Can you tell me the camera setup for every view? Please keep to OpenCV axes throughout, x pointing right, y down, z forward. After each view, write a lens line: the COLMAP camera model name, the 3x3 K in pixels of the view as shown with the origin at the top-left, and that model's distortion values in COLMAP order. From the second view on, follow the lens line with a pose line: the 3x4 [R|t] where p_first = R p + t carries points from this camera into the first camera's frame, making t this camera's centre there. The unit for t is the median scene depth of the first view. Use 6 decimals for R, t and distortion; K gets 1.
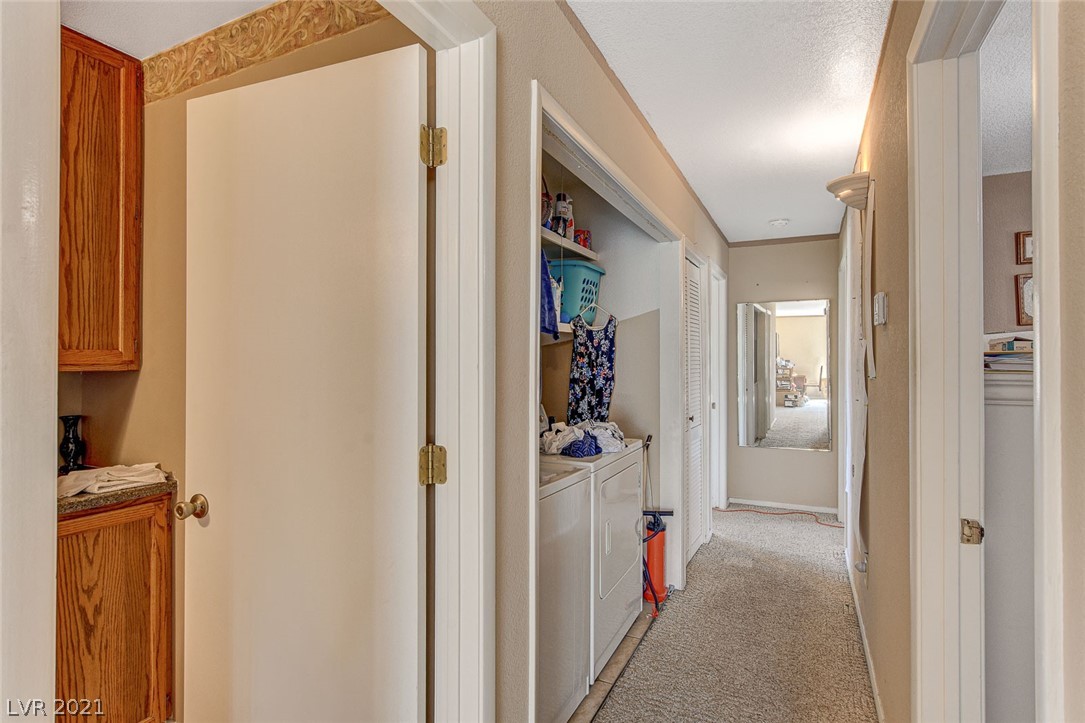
lens RADIAL K [[562.3, 0, 540.4], [0, 562.3, 358.9], [0, 0, 1]] dist [-0.000473, -0.000119]
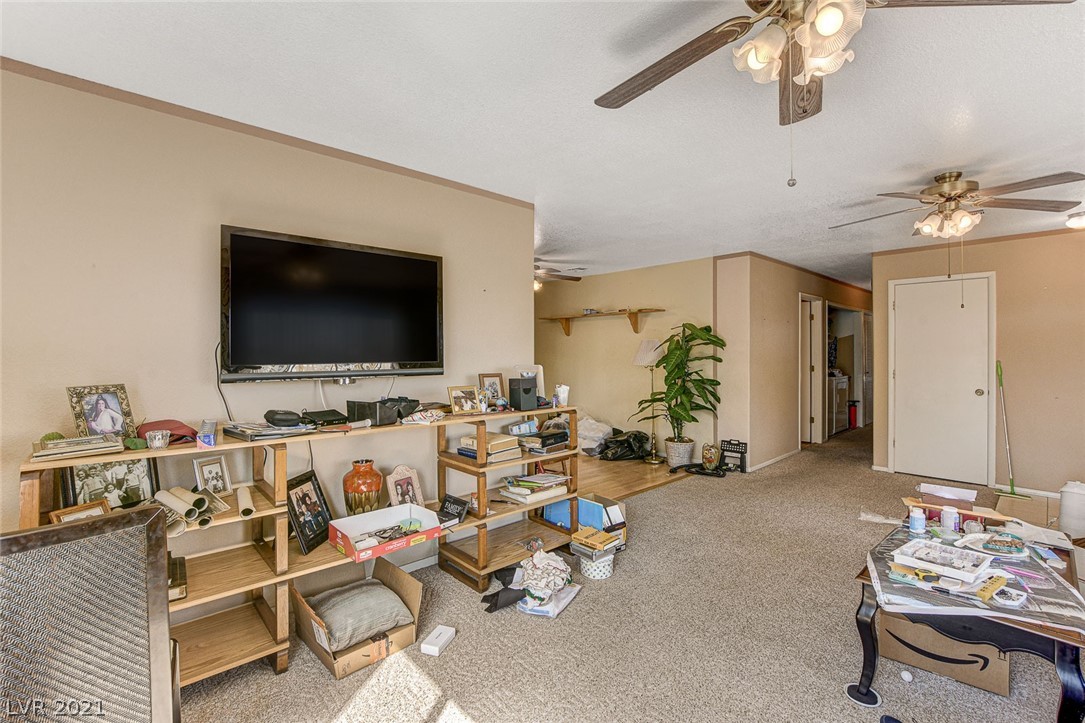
lens RADIAL K [[474.7, 0, 541.9], [0, 474.7, 348.2], [0, 0, 1]] dist [-0.024022, 0.000028]
pose [[0.926104, -0.001202, -0.377266, -0.102517], [0.000792, 0.999999, -0.001240, -0.003998], [0.377267, 0.000850, 0.926104, -0.516091]]
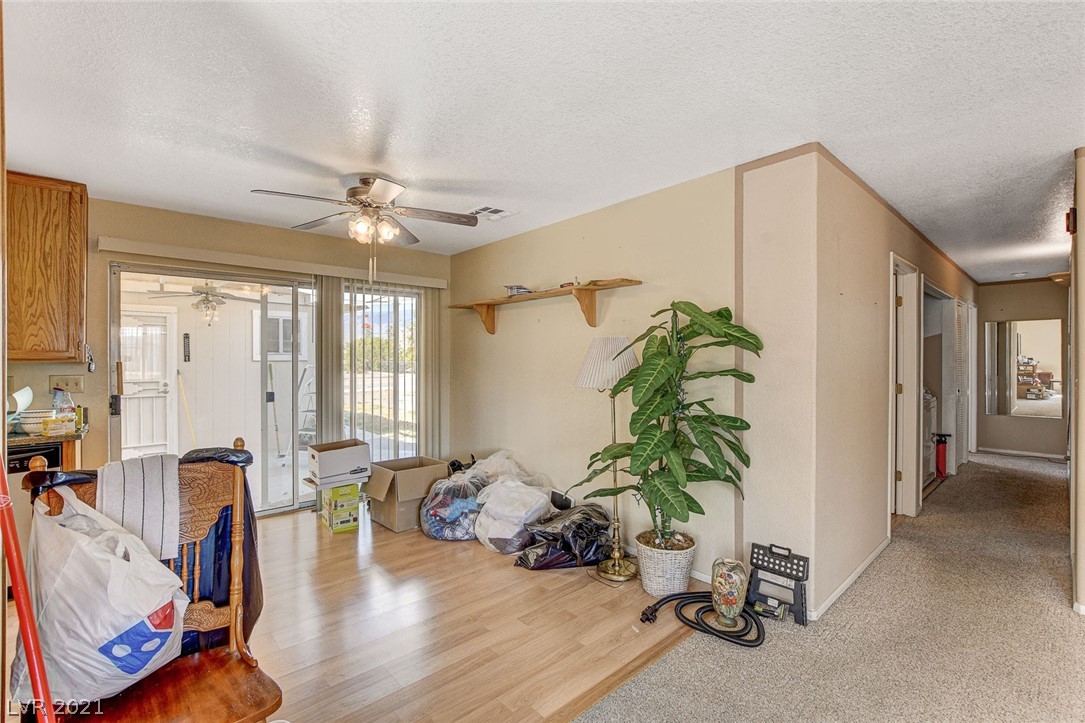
lens RADIAL K [[476.1, 0, 542.5], [0, 476.1, 361.5], [0, 0, 1]] dist [-0.016270, 0.000547]
pose [[0.922609, 0.003350, -0.385722, -0.118327], [0.001145, 0.999934, 0.011423, -0.003269], [0.385735, -0.010981, 0.922544, -0.284062]]
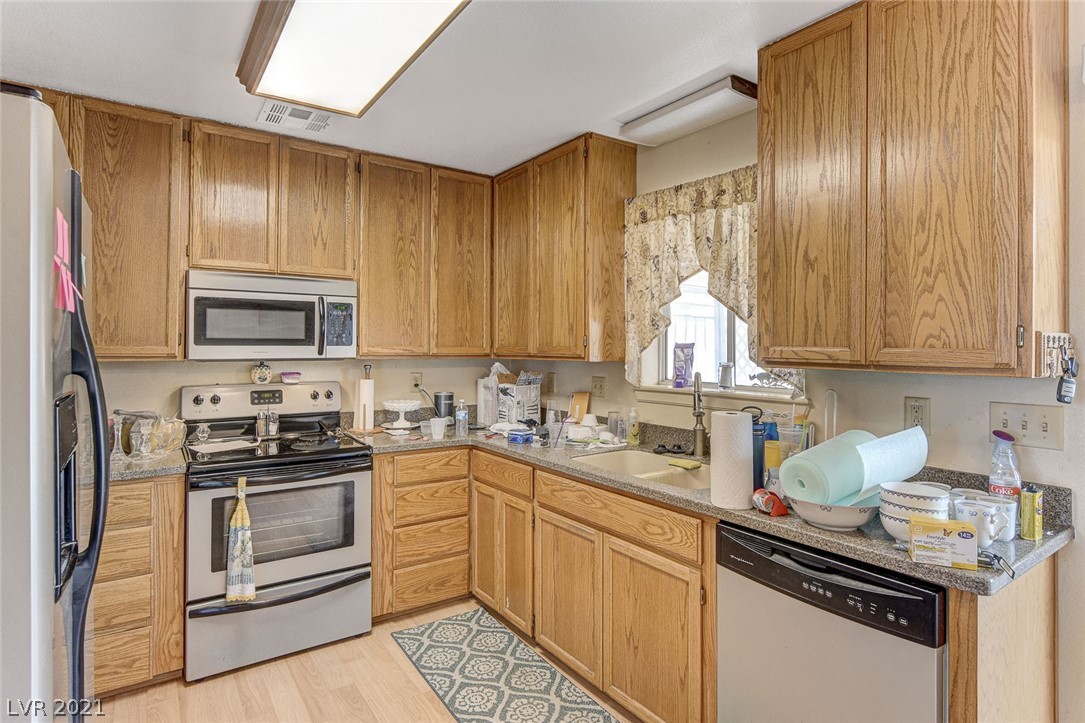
lens RADIAL K [[571.4, 0, 540.7], [0, 571.4, 340.0], [0, 0, 1]] dist [-0.007692, -0.000830]
pose [[-0.492133, -0.013353, -0.870418, -0.278385], [0.000317, 0.999880, -0.015519, -0.006211], [0.870520, -0.007913, -0.492069, -0.184913]]
